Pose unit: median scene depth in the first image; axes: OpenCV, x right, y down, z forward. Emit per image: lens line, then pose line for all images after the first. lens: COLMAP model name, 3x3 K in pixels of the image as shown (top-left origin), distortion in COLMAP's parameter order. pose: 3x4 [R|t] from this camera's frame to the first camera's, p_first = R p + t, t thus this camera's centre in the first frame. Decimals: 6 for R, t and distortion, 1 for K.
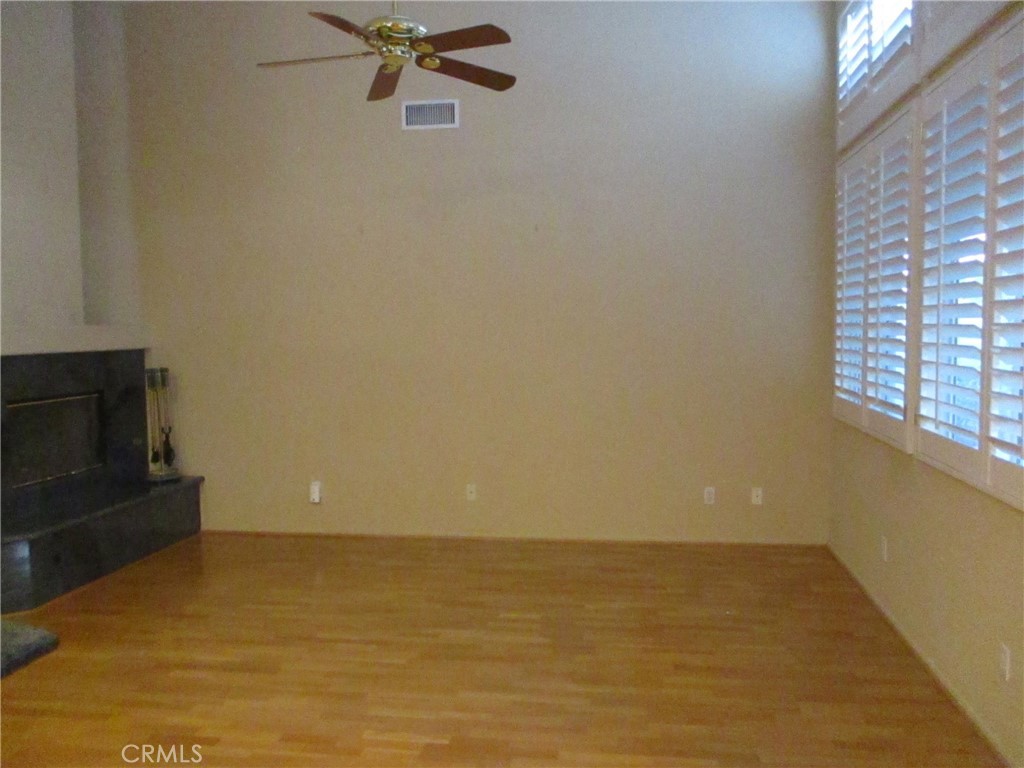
lens RADIAL K [[897.9, 0, 524.8], [0, 897.9, 371.9], [0, 0, 1]] dist [-0.009427, 0.093985]
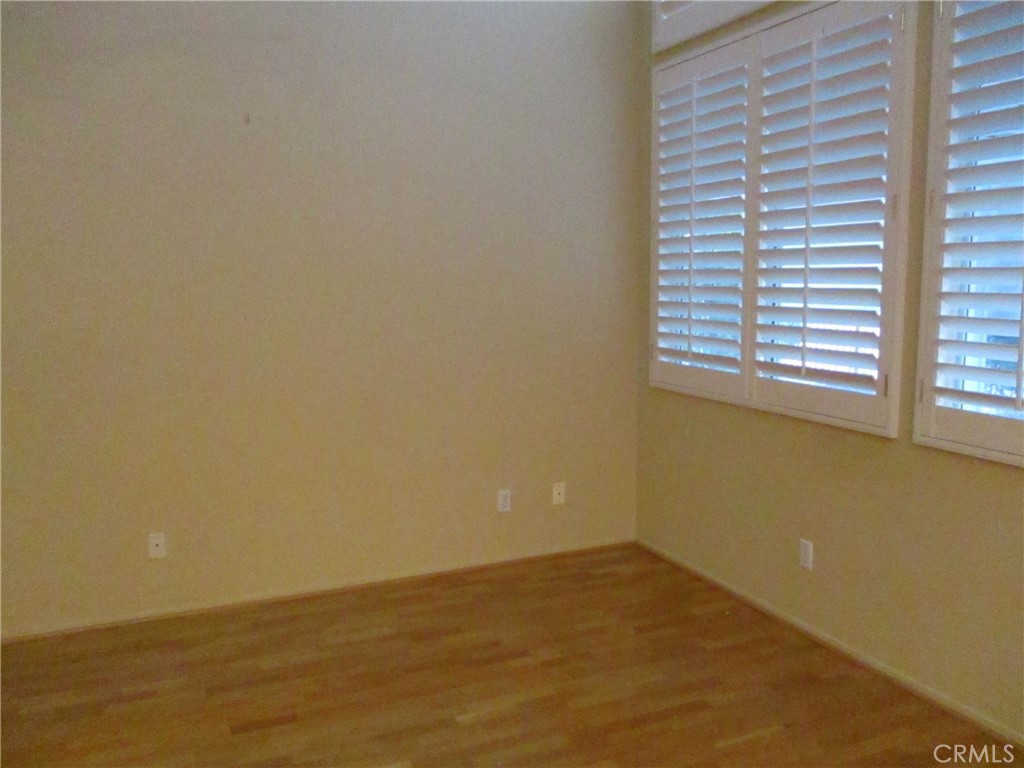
lens RADIAL K [[874.7, 0, 512.3], [0, 874.7, 387.5], [0, 0, 1]] dist [-0.013961, -0.010886]
pose [[0.851921, -0.074312, 0.518372, -0.177843], [0.035586, 0.995807, 0.084270, -0.020618], [-0.522460, -0.053345, 0.850993, 0.410512]]
